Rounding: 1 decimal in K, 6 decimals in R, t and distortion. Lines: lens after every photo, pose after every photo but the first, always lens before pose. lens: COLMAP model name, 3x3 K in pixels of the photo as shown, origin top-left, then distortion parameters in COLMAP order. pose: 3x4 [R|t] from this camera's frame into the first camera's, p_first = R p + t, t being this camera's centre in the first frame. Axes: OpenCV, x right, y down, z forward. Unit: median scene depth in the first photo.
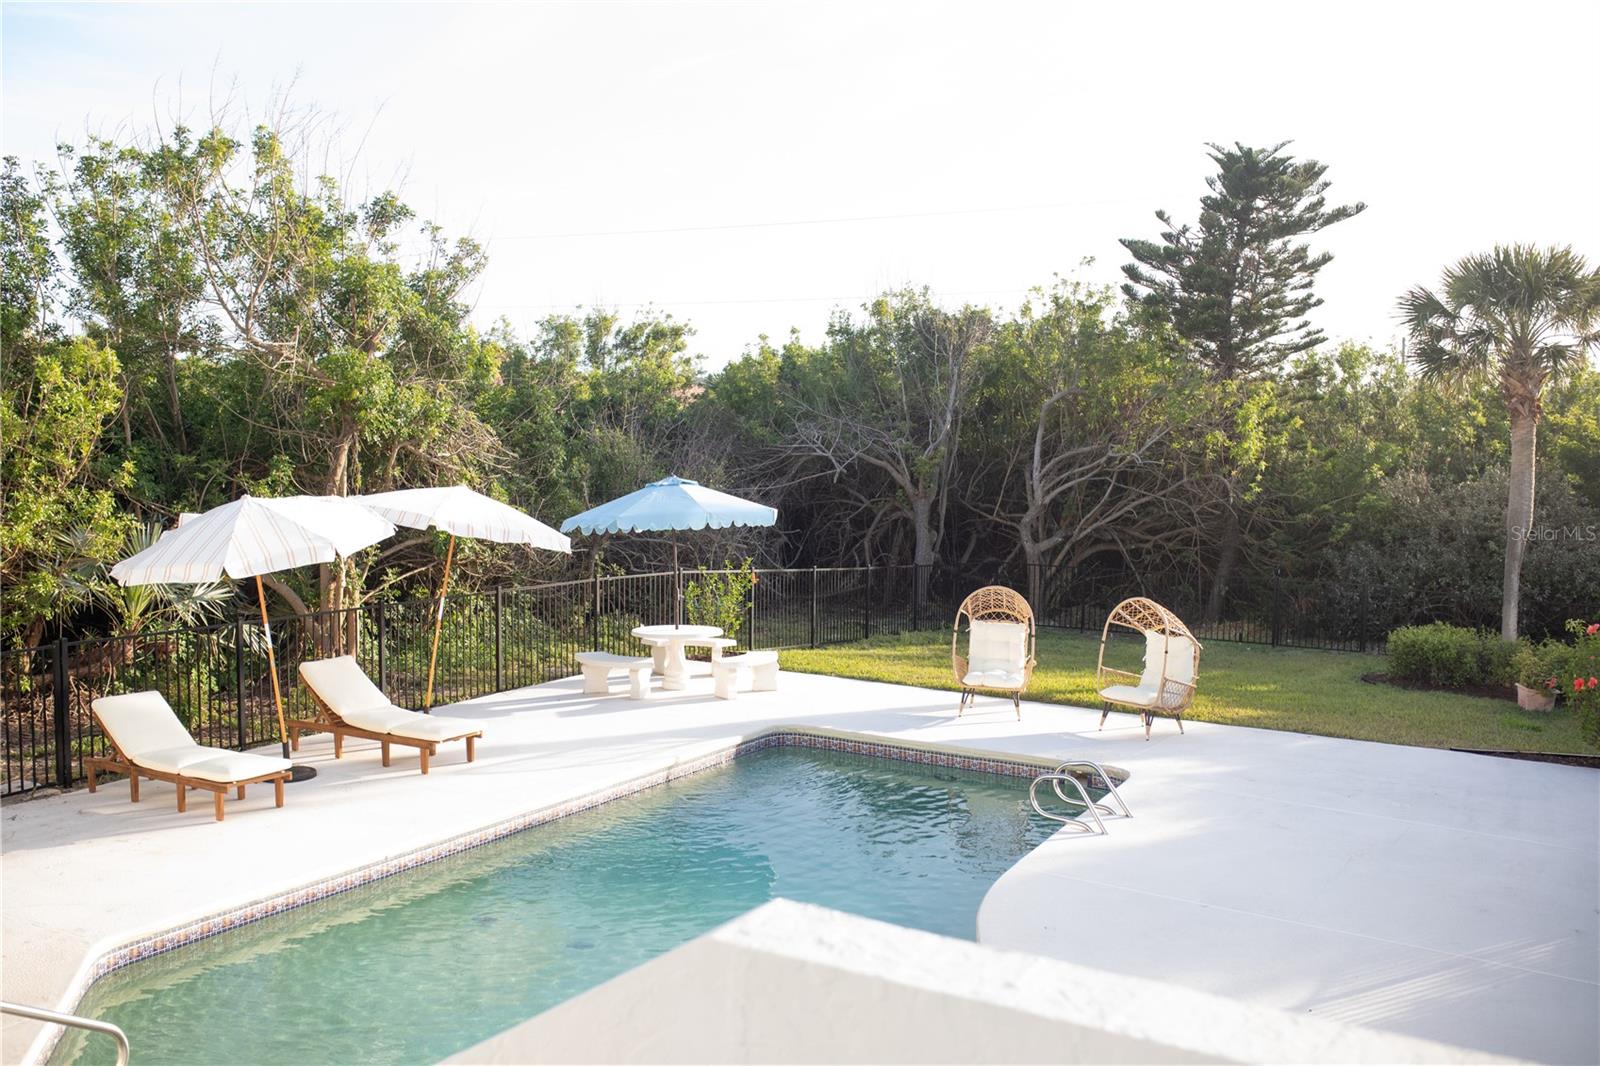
lens RADIAL K [[1522.5, 0, 800.0], [0, 1522.5, 533.0], [0, 0, 1]] dist [-0.016812, 0.009697]
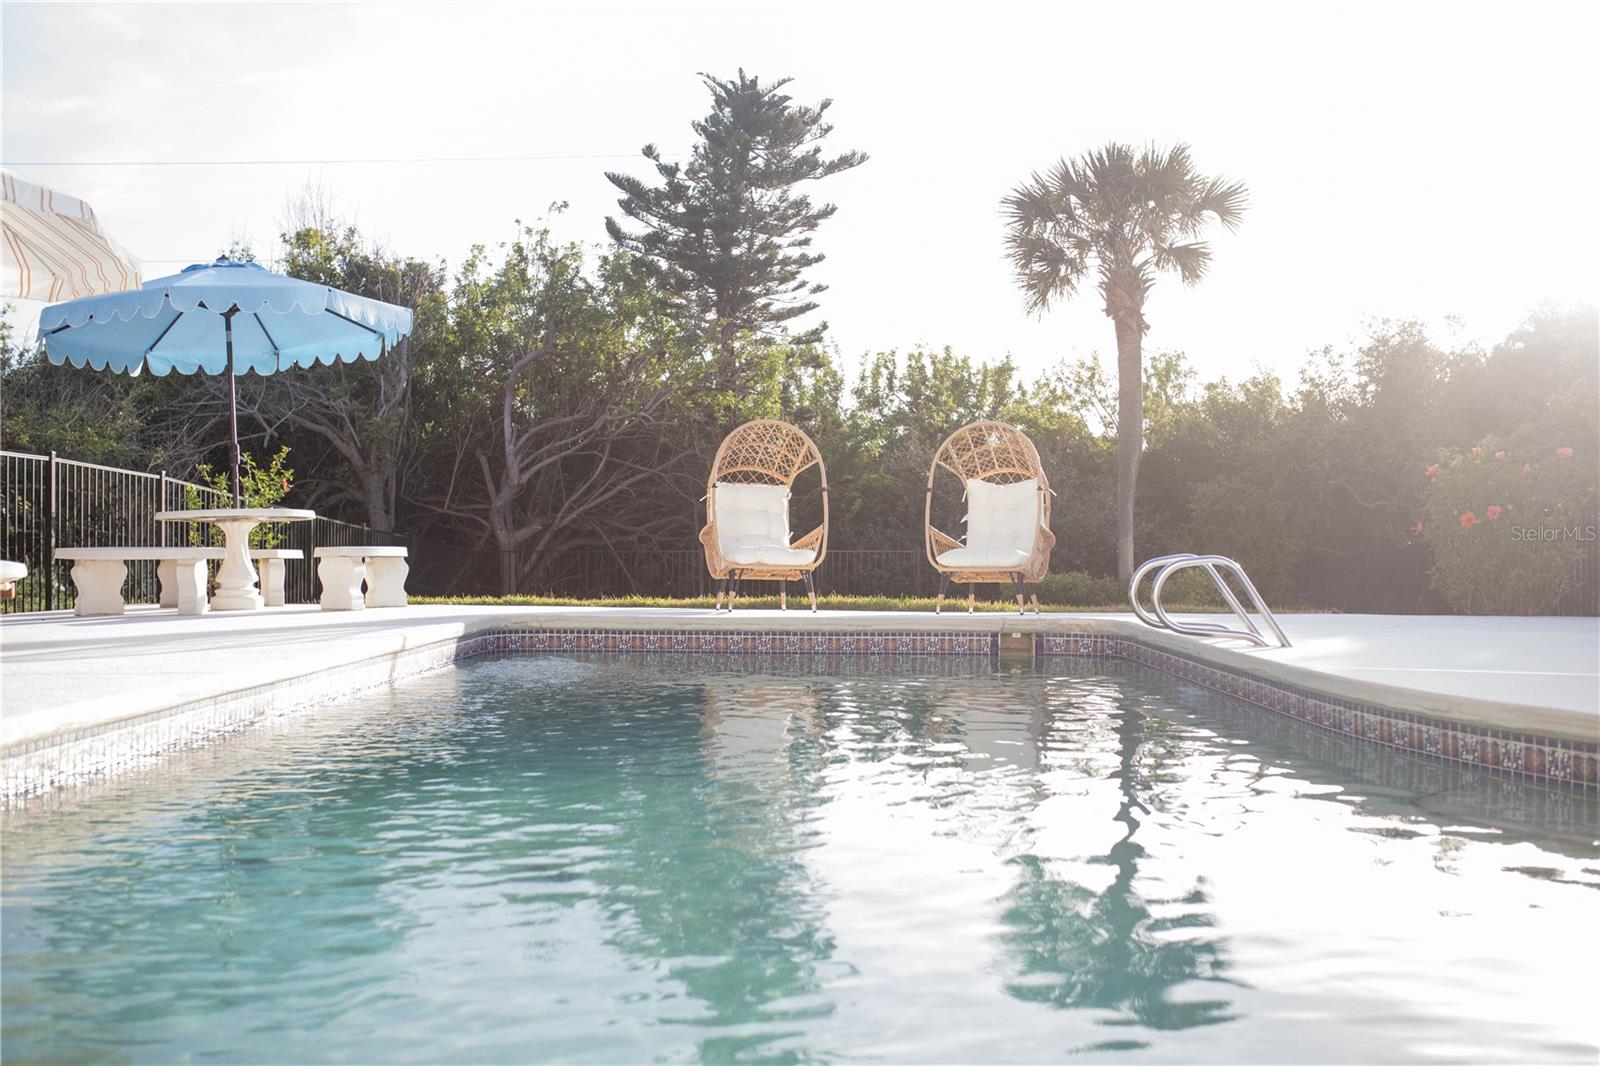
lens RADIAL K [[1522.5, 0, 800.0], [0, 1522.5, 533.0], [0, 0, 1]] dist [-0.016812, 0.009697]
pose [[0.885760, -0.006485, 0.464098, -0.091810], [0.040395, 0.997185, -0.063162, 0.067622], [-0.462382, 0.074694, 0.883529, 0.206026]]
